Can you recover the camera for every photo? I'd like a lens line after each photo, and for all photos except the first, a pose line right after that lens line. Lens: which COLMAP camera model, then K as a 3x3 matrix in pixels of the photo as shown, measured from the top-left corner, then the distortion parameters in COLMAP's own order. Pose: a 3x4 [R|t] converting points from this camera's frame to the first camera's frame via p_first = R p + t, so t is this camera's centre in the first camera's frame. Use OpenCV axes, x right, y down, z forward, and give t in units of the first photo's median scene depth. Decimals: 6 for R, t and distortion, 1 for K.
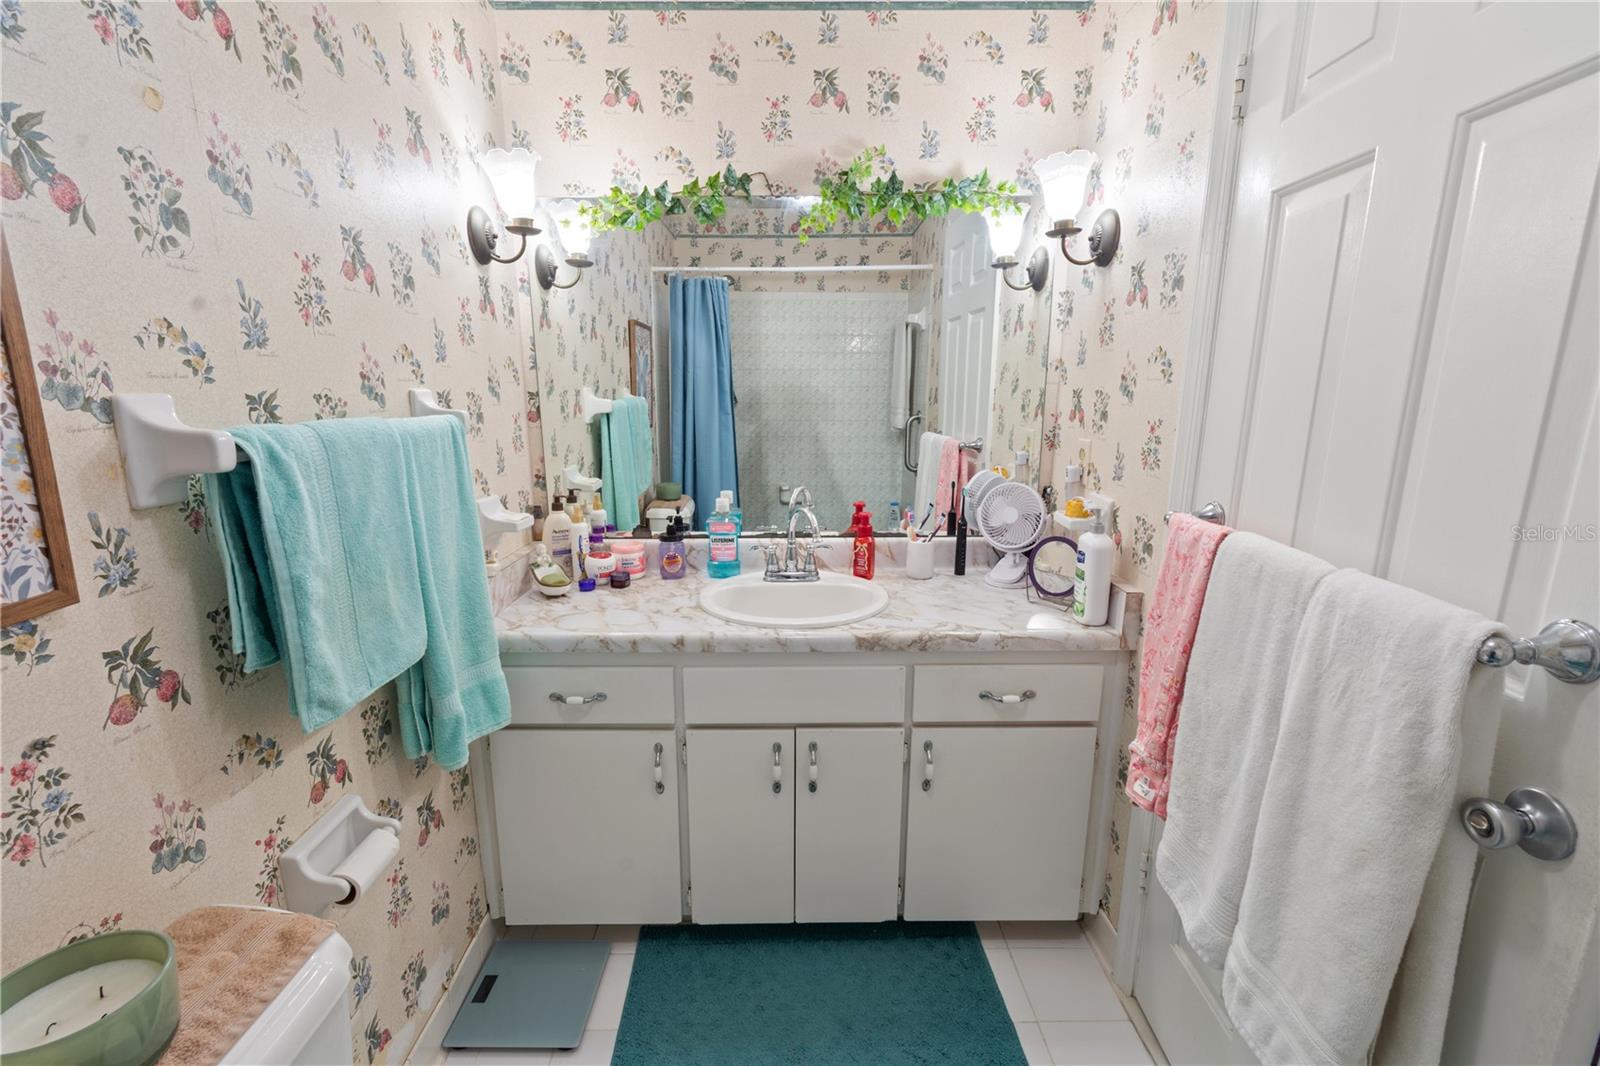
lens RADIAL K [[700.2, 0, 798.1], [0, 700.2, 536.1], [0, 0, 1]] dist [0.002851, 0.000963]
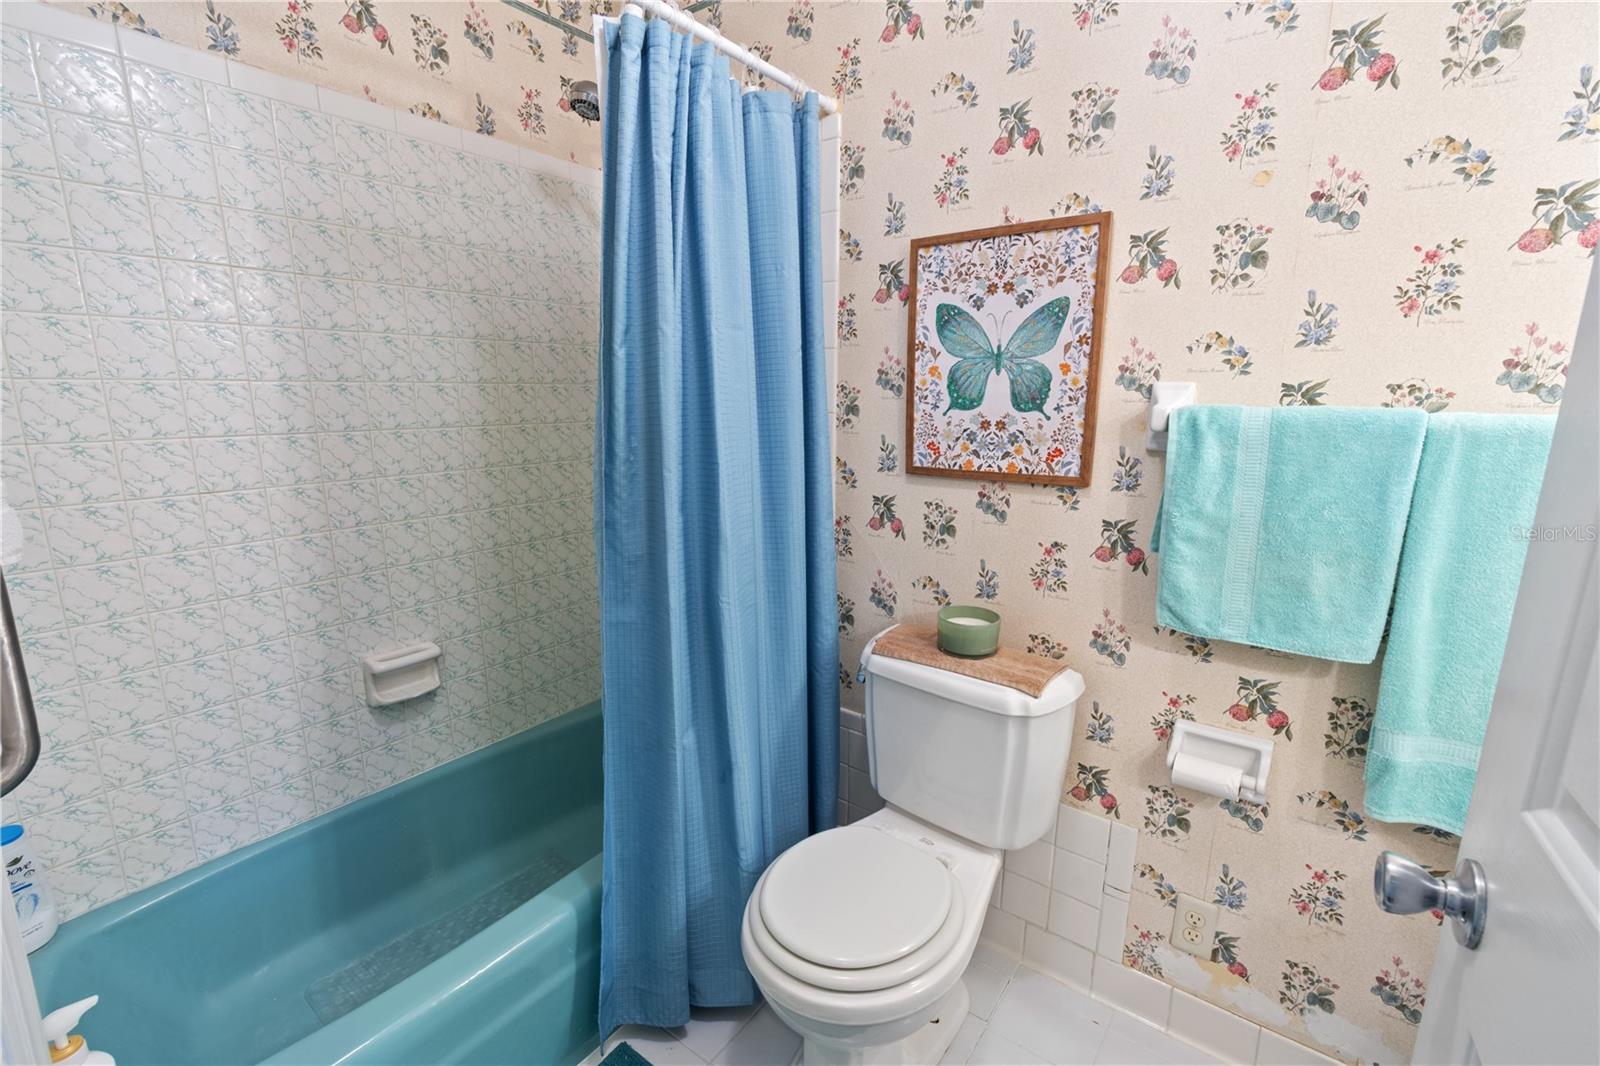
lens RADIAL K [[700.2, 0, 798.4], [0, 700.2, 534.3], [0, 0, 1]] dist [0.002851, 0.000963]
pose [[-0.598226, 0.152976, -0.786590, 0.918029], [-0.177299, 0.932012, 0.316099, -0.229356], [0.781467, 0.328561, -0.530431, 1.279619]]
